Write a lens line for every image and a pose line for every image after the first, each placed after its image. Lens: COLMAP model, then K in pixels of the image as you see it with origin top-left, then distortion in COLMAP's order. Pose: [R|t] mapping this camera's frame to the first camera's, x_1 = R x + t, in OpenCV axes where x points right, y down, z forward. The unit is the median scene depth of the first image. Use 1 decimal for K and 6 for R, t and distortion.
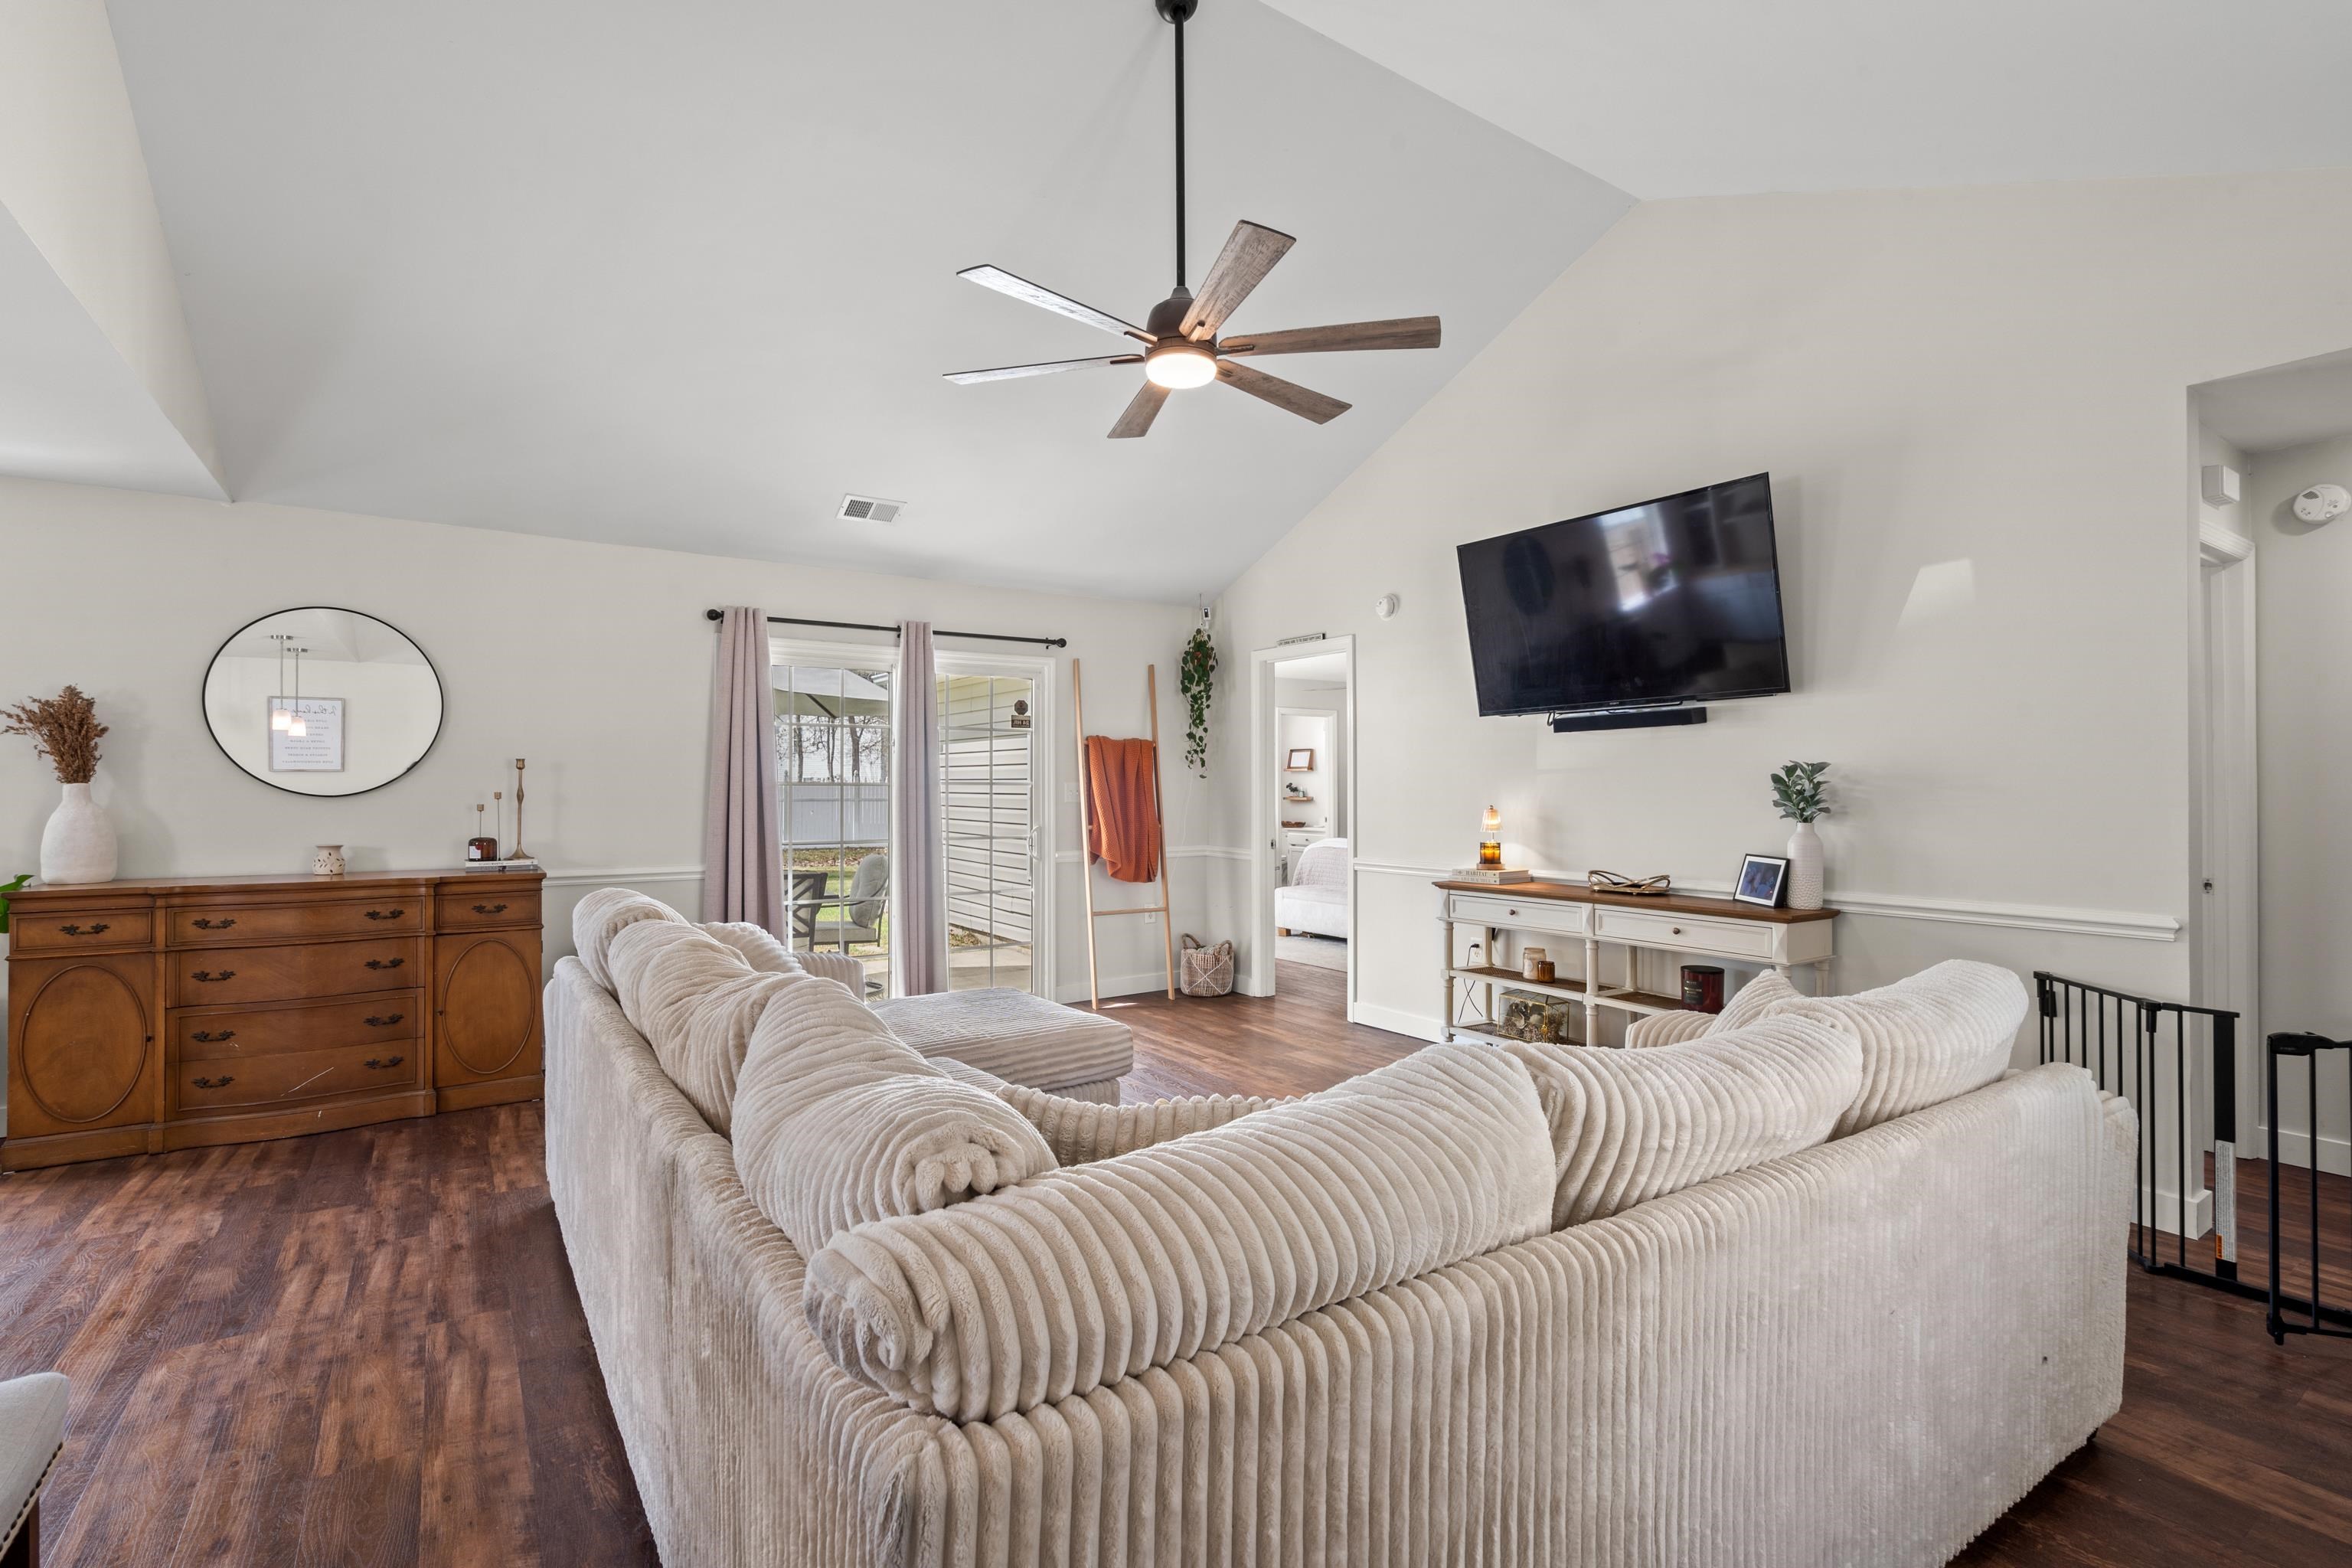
lens RADIAL K [[1073.5, 0, 1176.0], [0, 1073.5, 784.0], [0, 0, 1]] dist [-0.000681, 0.000061]
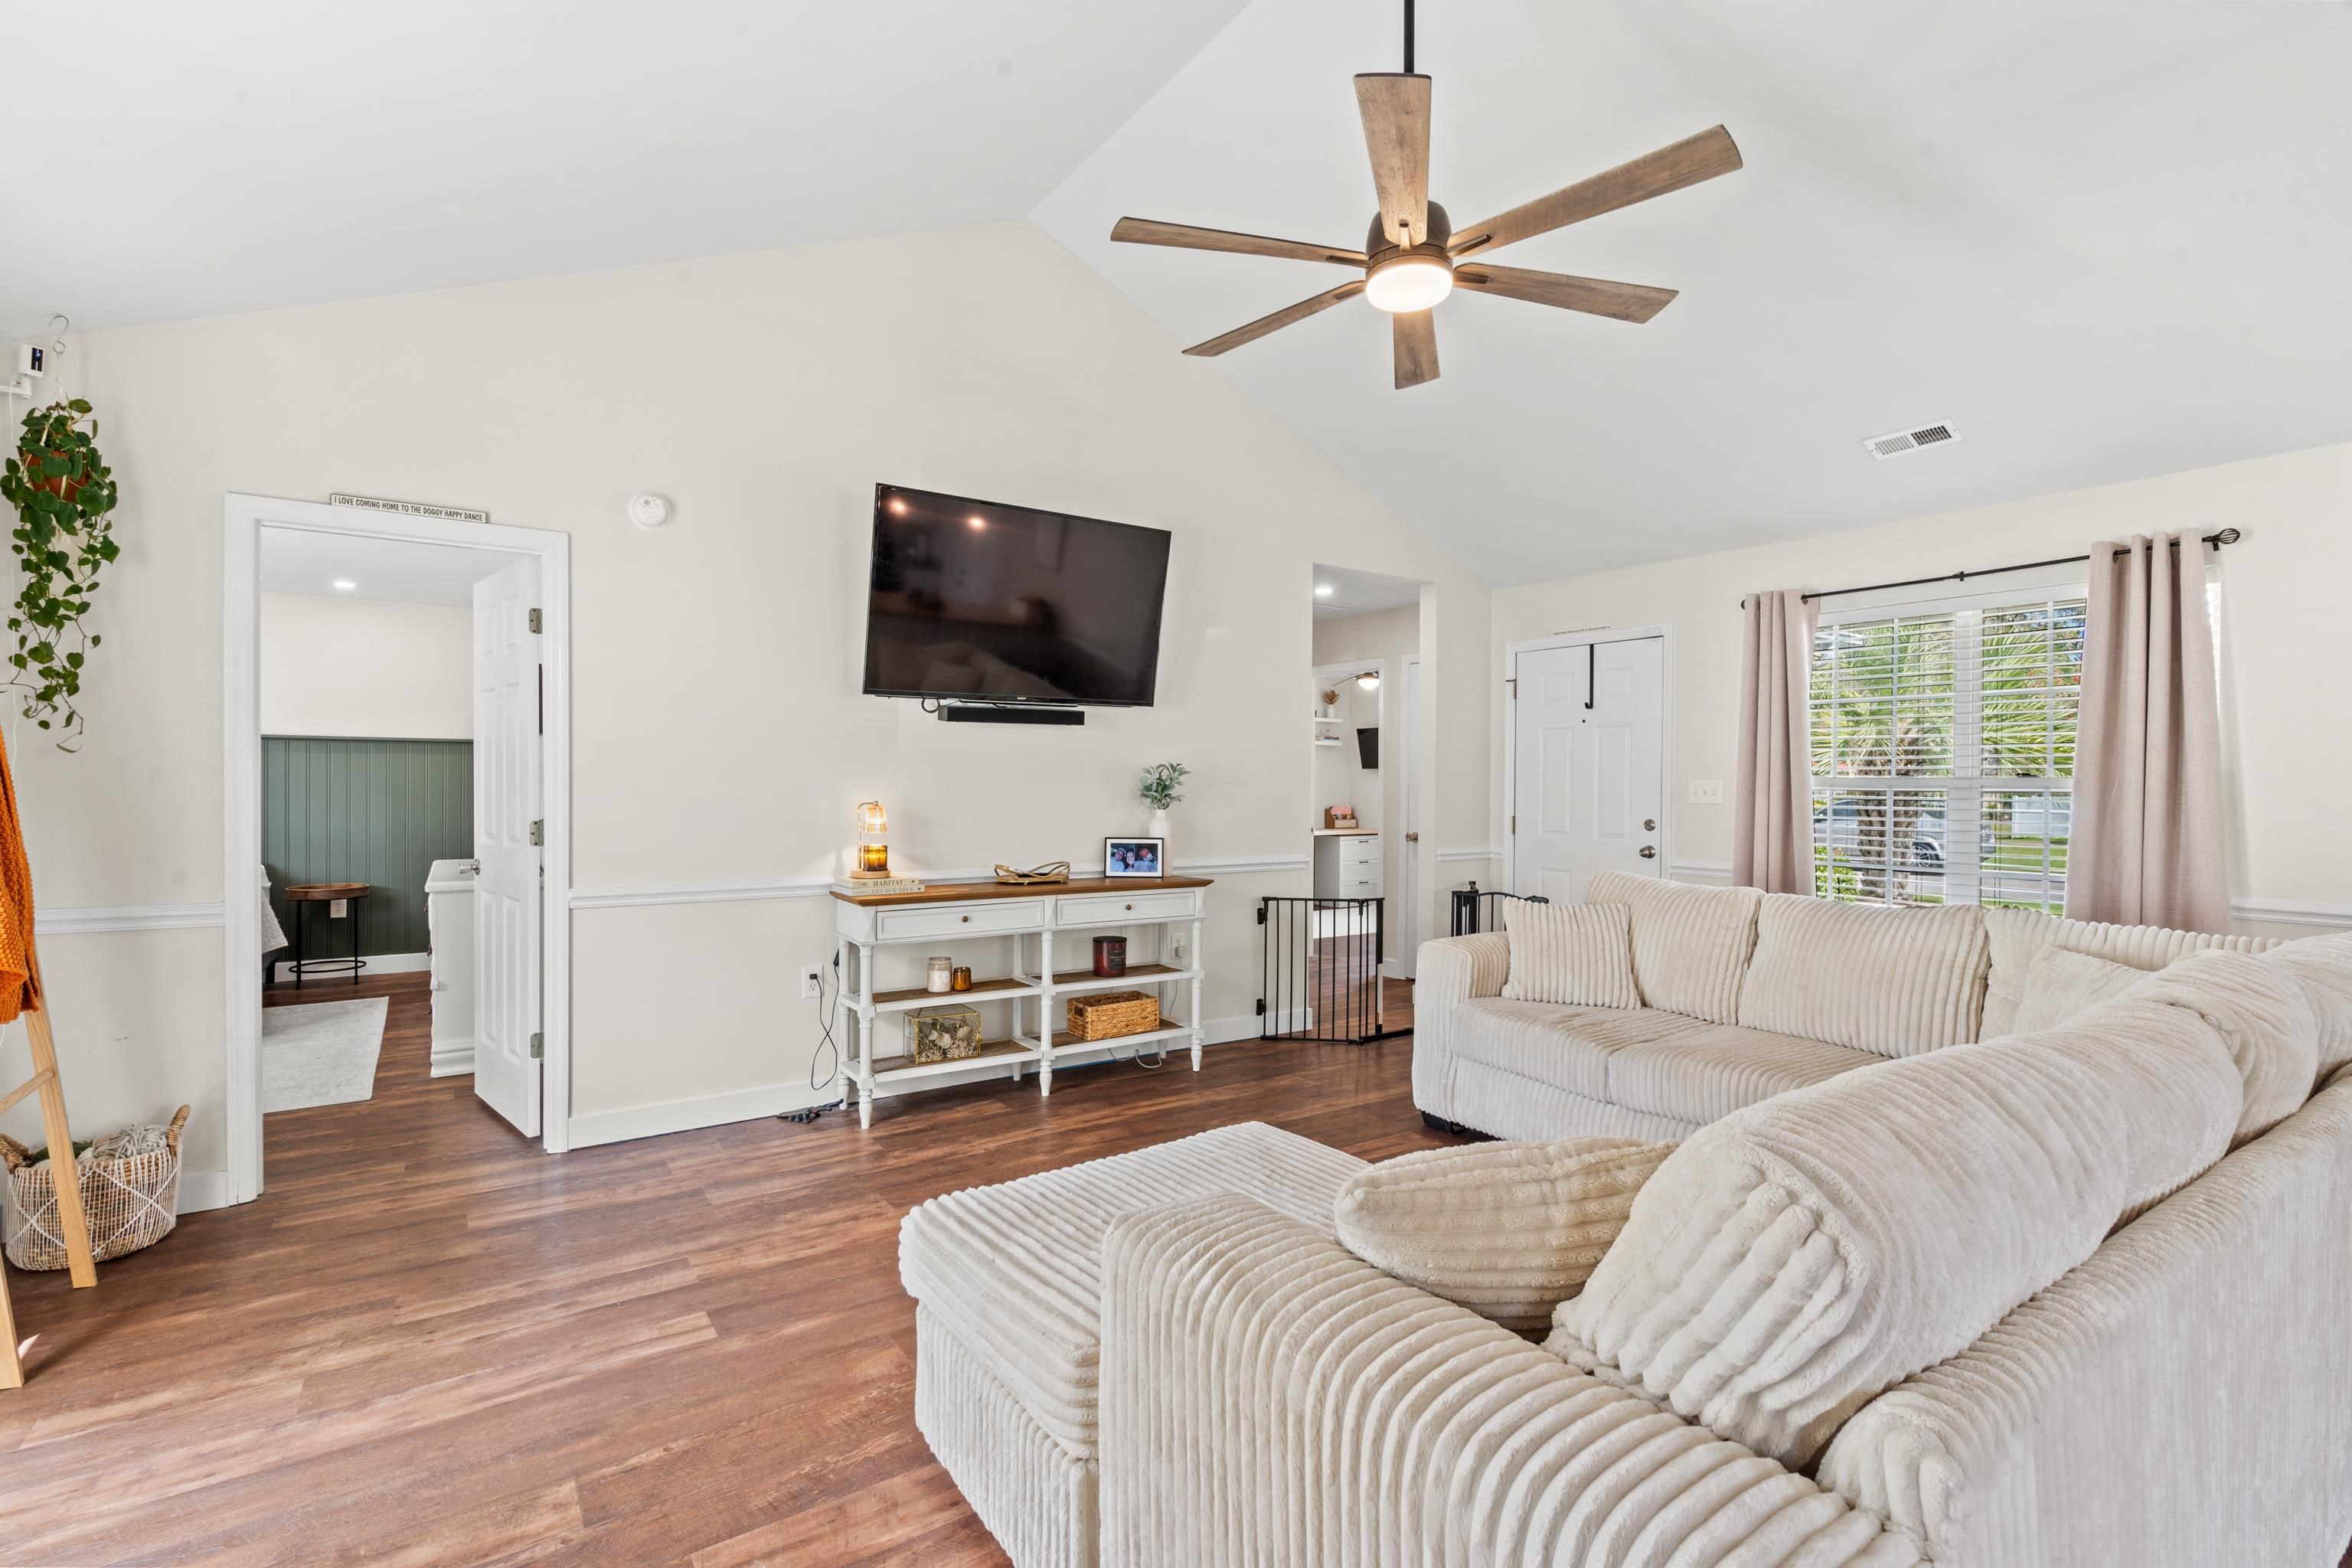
lens RADIAL K [[1073.5, 0, 1176.0], [0, 1073.5, 784.0], [0, 0, 1]] dist [-0.000681, 0.000061]
pose [[-0.003154, -0.002442, 0.999992, -0.601256], [-0.011323, 0.999933, 0.002406, 0.001789], [-0.999931, -0.011315, -0.003182, 0.841400]]
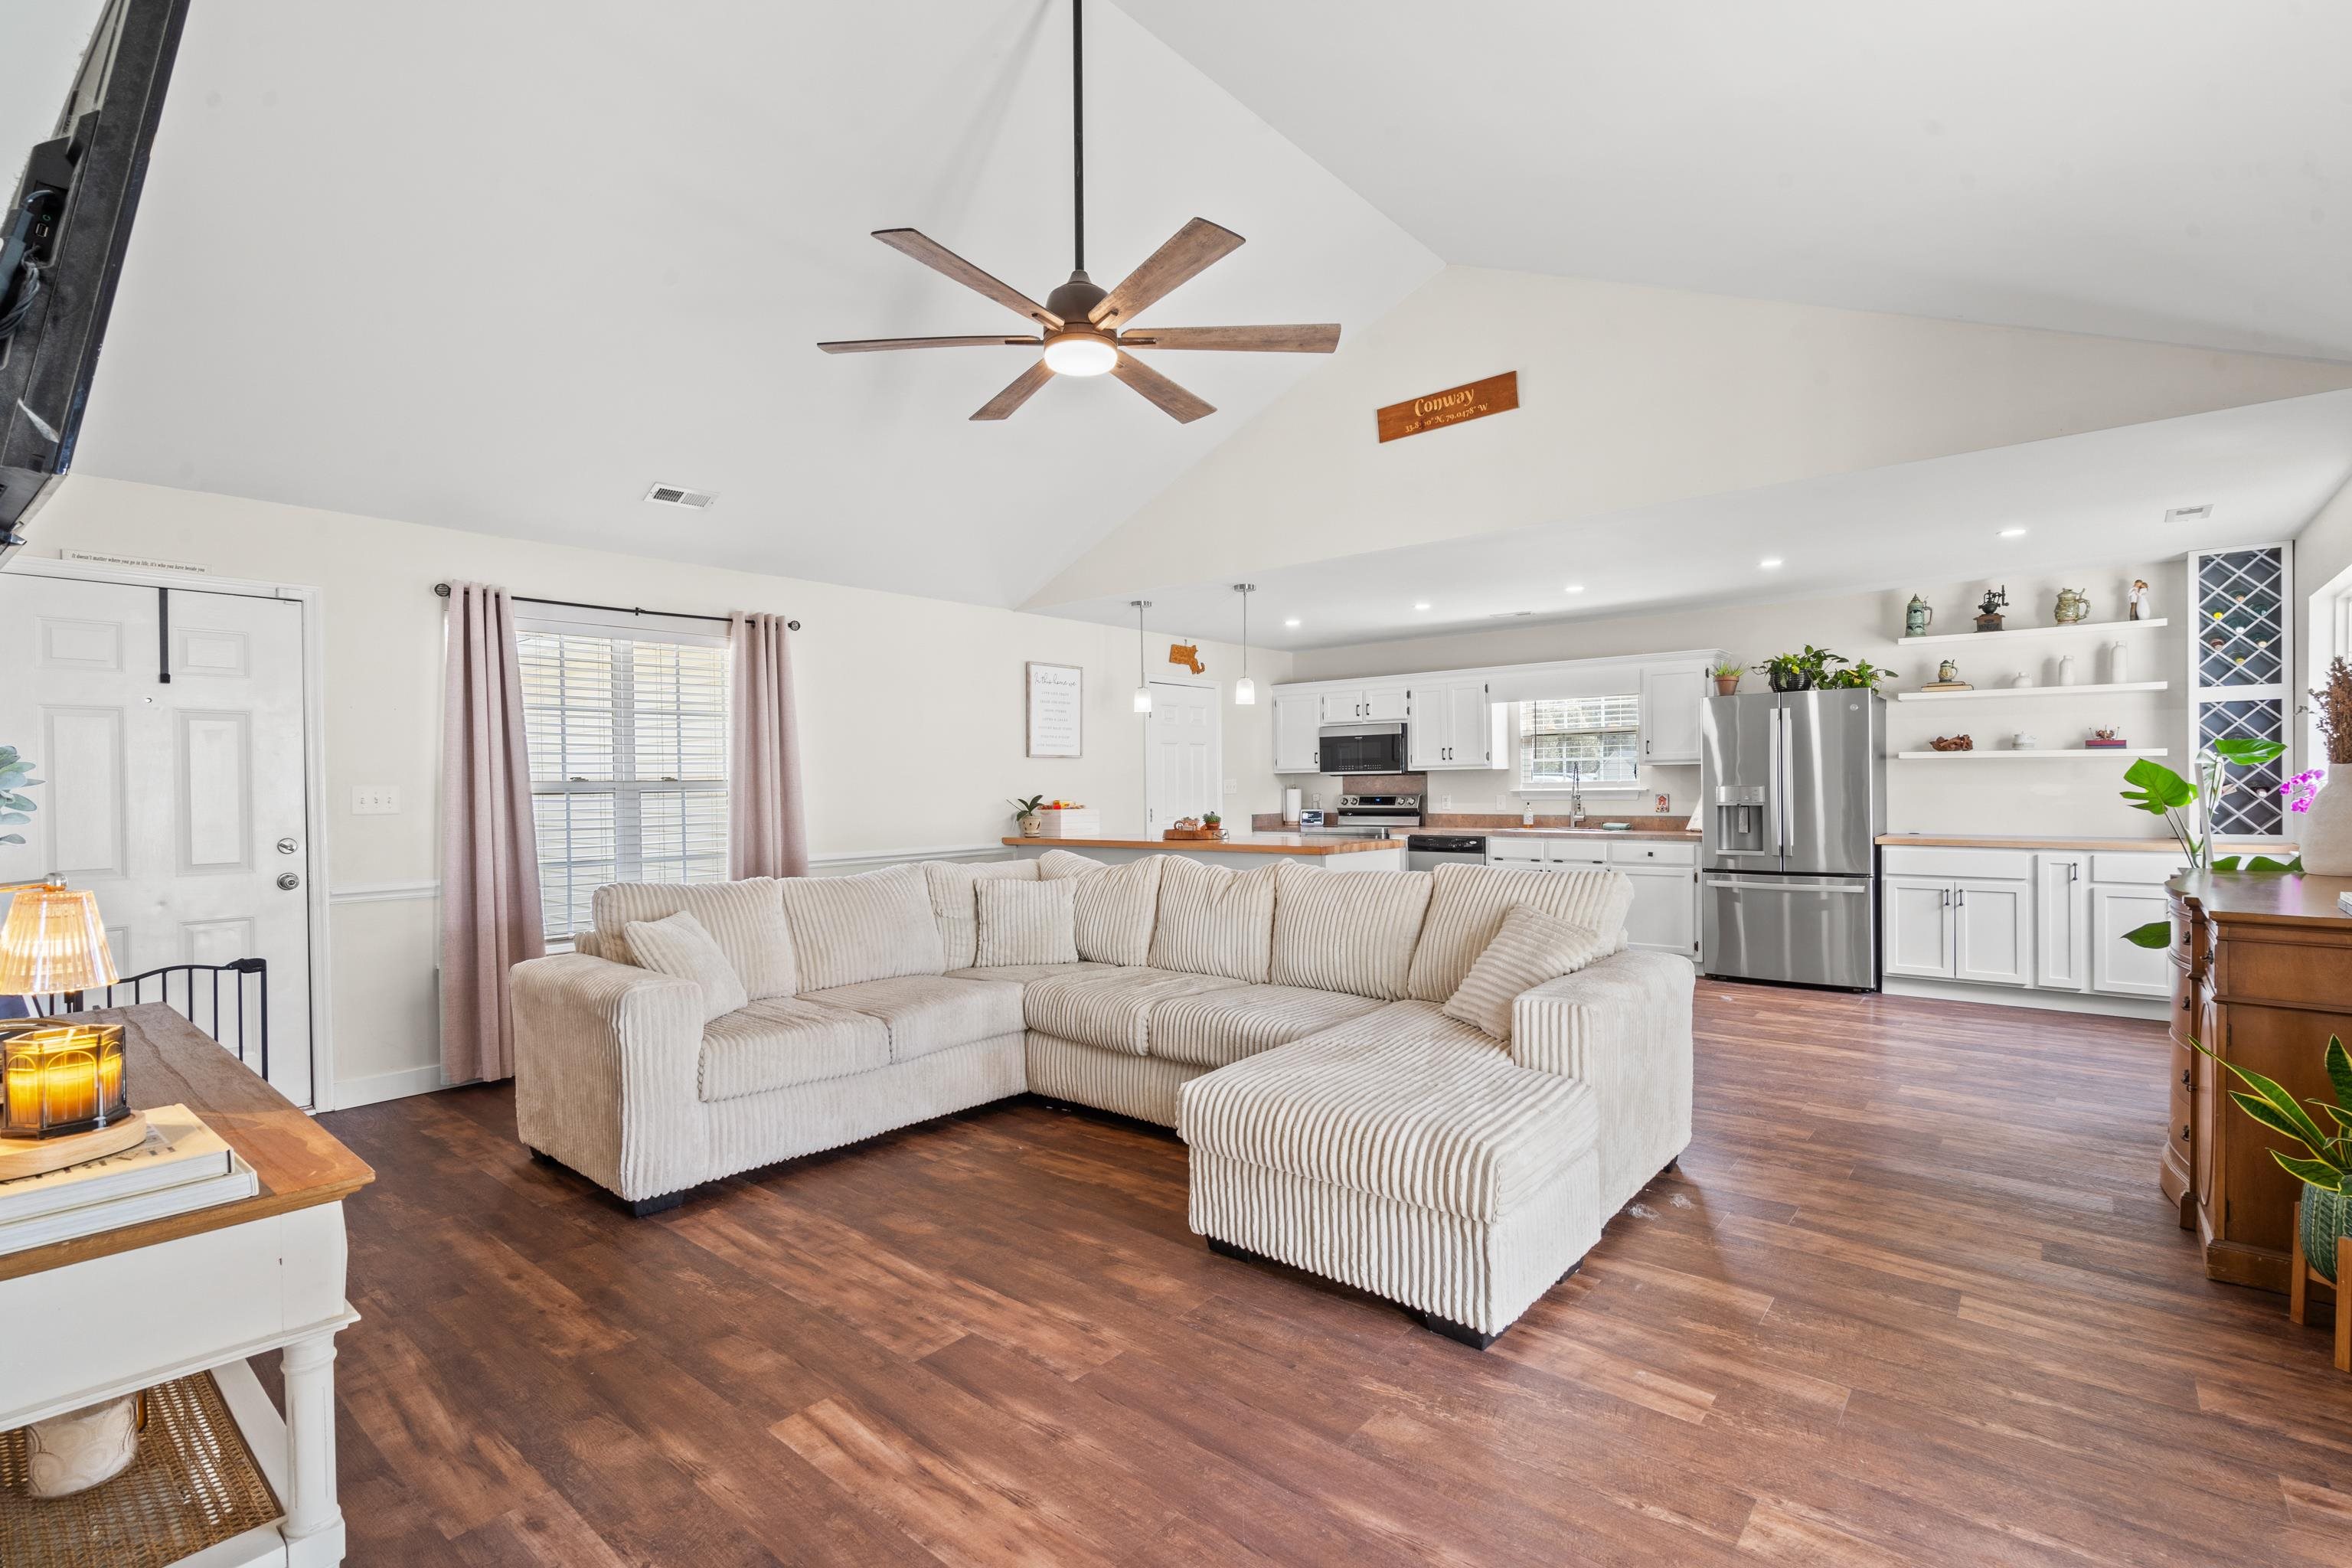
lens RADIAL K [[1073.5, 0, 1176.0], [0, 1073.5, 784.0], [0, 0, 1]] dist [-0.000681, 0.000061]
pose [[-0.963004, 0.009958, -0.269304, 0.142512], [0.011702, 0.999920, -0.004871, 0.005956], [0.269234, -0.007842, -0.963043, 1.412835]]
